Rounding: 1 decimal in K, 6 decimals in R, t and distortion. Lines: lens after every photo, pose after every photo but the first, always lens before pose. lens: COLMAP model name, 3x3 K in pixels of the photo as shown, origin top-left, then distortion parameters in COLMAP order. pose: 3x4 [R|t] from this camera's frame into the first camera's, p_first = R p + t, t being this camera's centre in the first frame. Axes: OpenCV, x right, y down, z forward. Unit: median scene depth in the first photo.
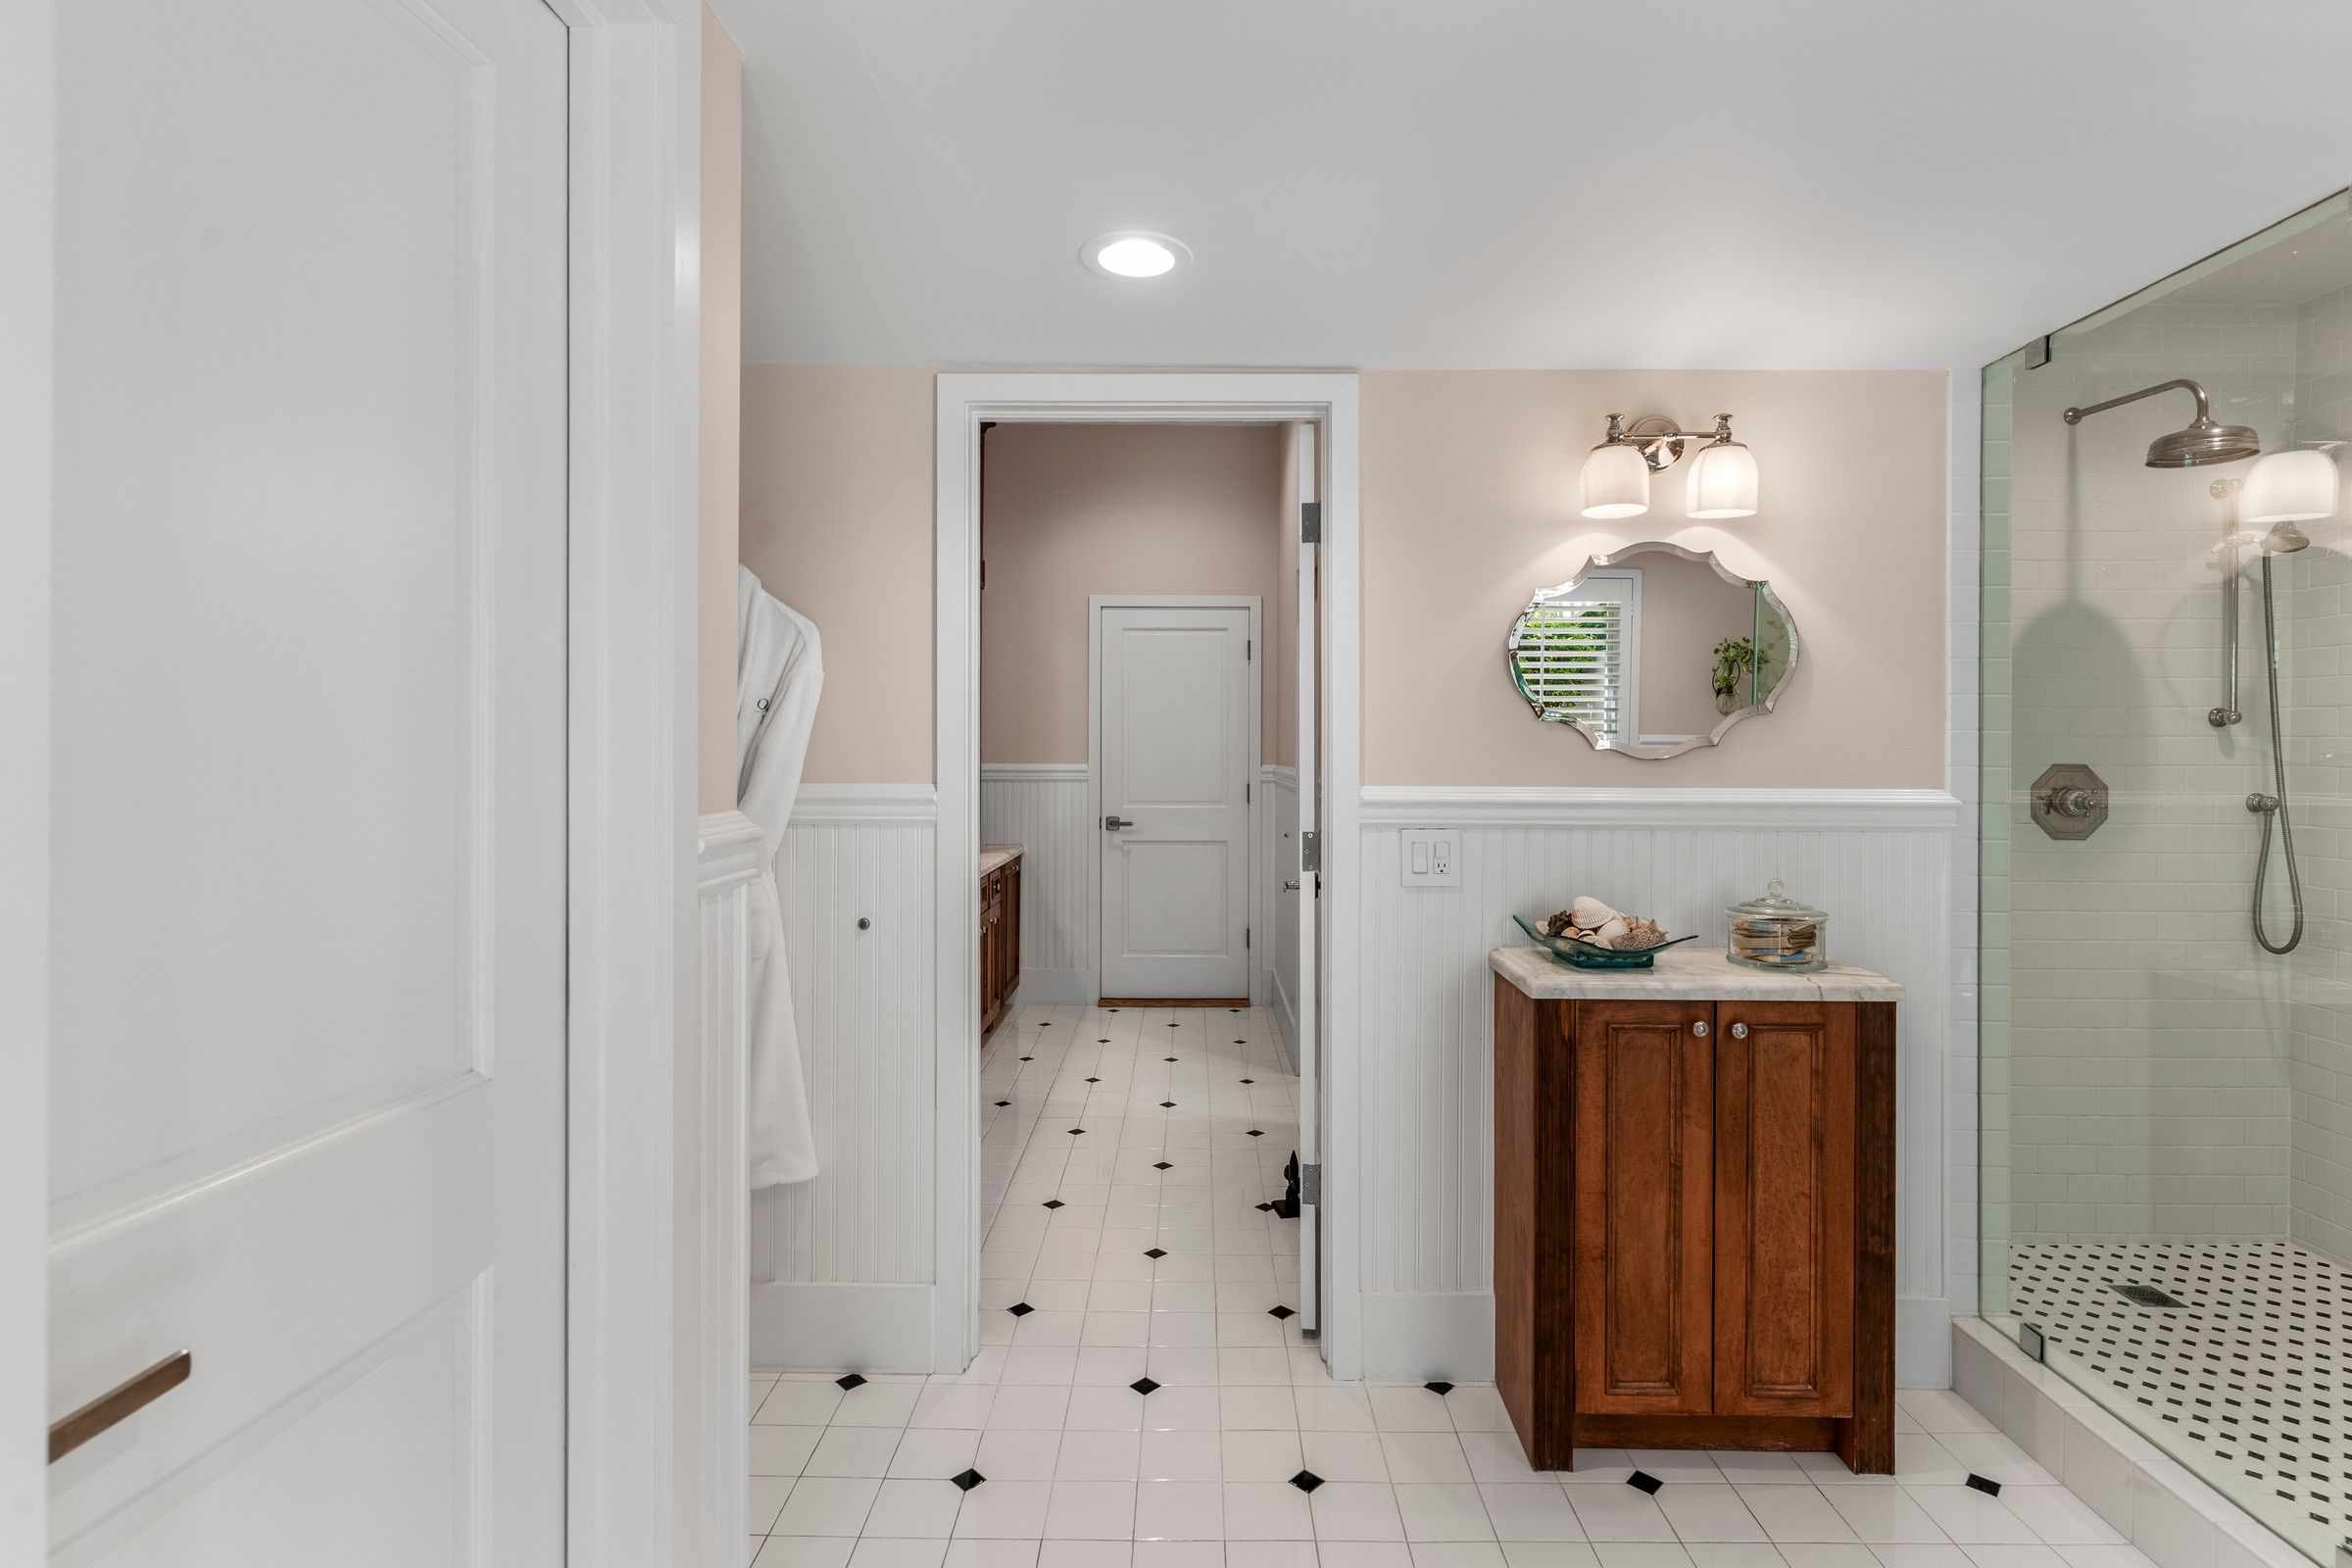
lens RADIAL K [[1163.1, 0, 1188.0], [0, 1163.1, 749.3], [0, 0, 1]] dist [0.000812, 0.000364]
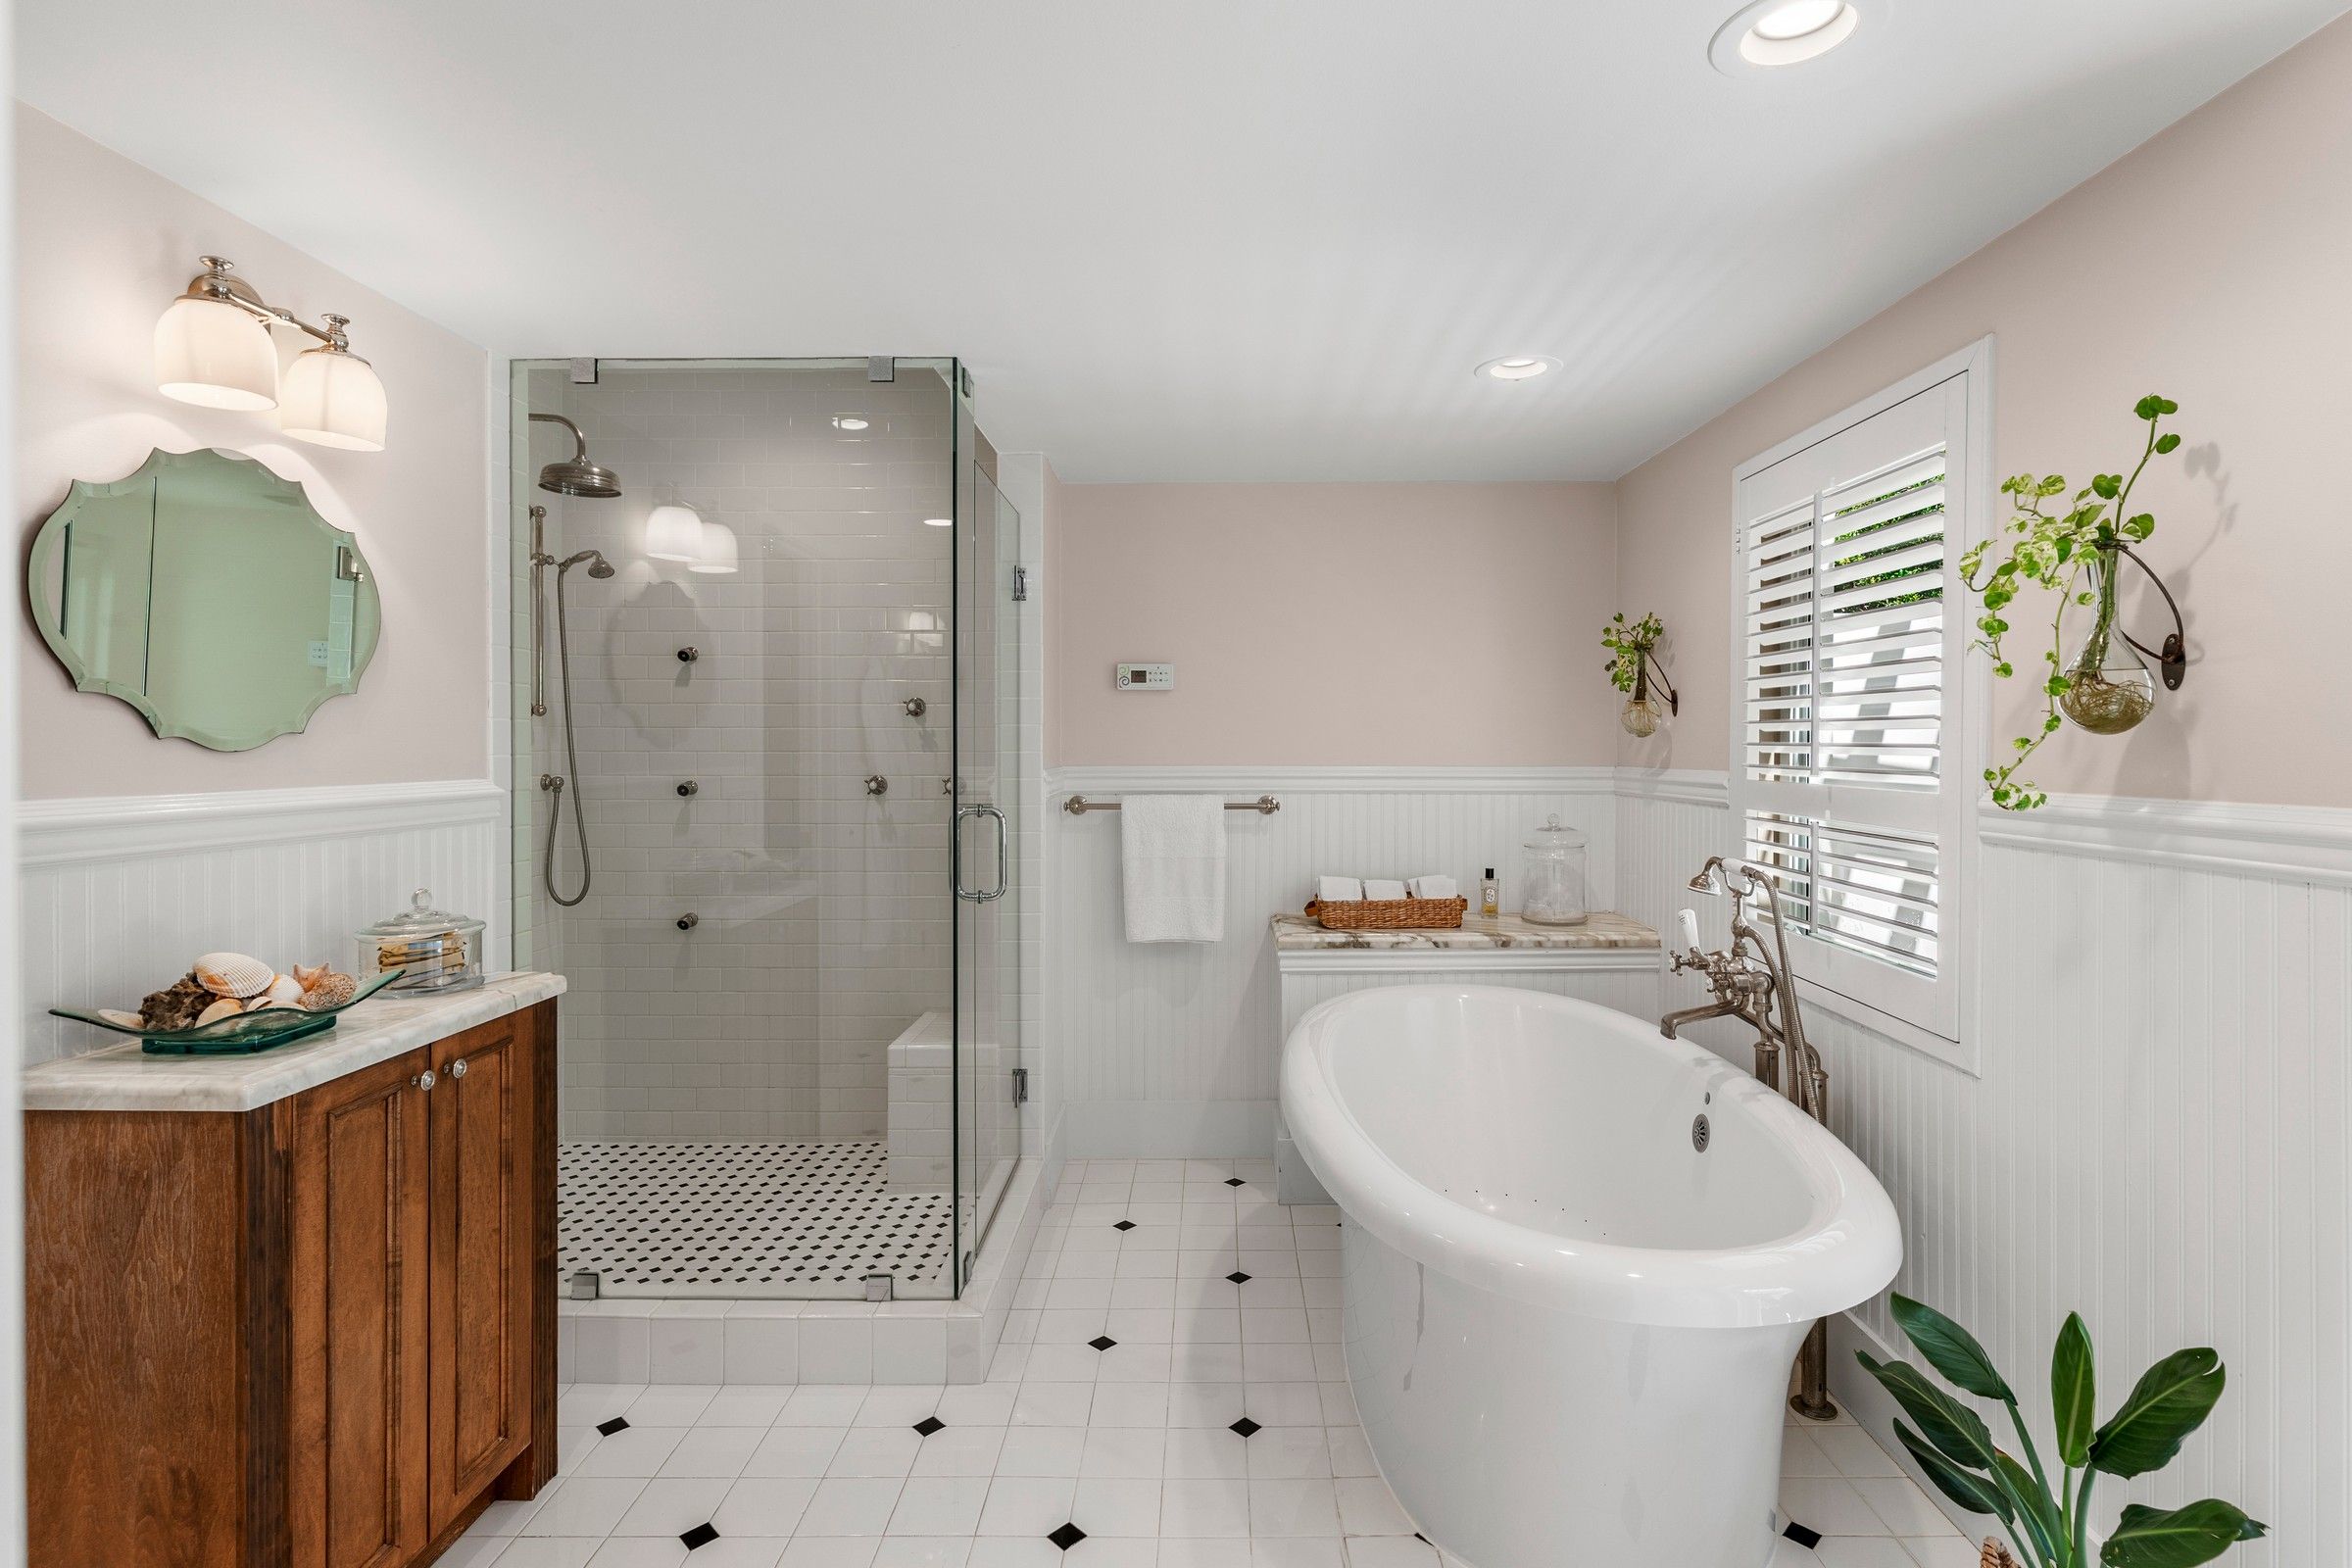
lens RADIAL K [[1163.1, 0, 1188.0], [0, 1163.1, 749.3], [0, 0, 1]] dist [0.000812, 0.000364]
pose [[0.010283, -0.011068, 0.999886, -0.361264], [-0.000821, 0.999938, 0.011077, -0.001399], [-0.999947, -0.000935, 0.010273, 0.450362]]
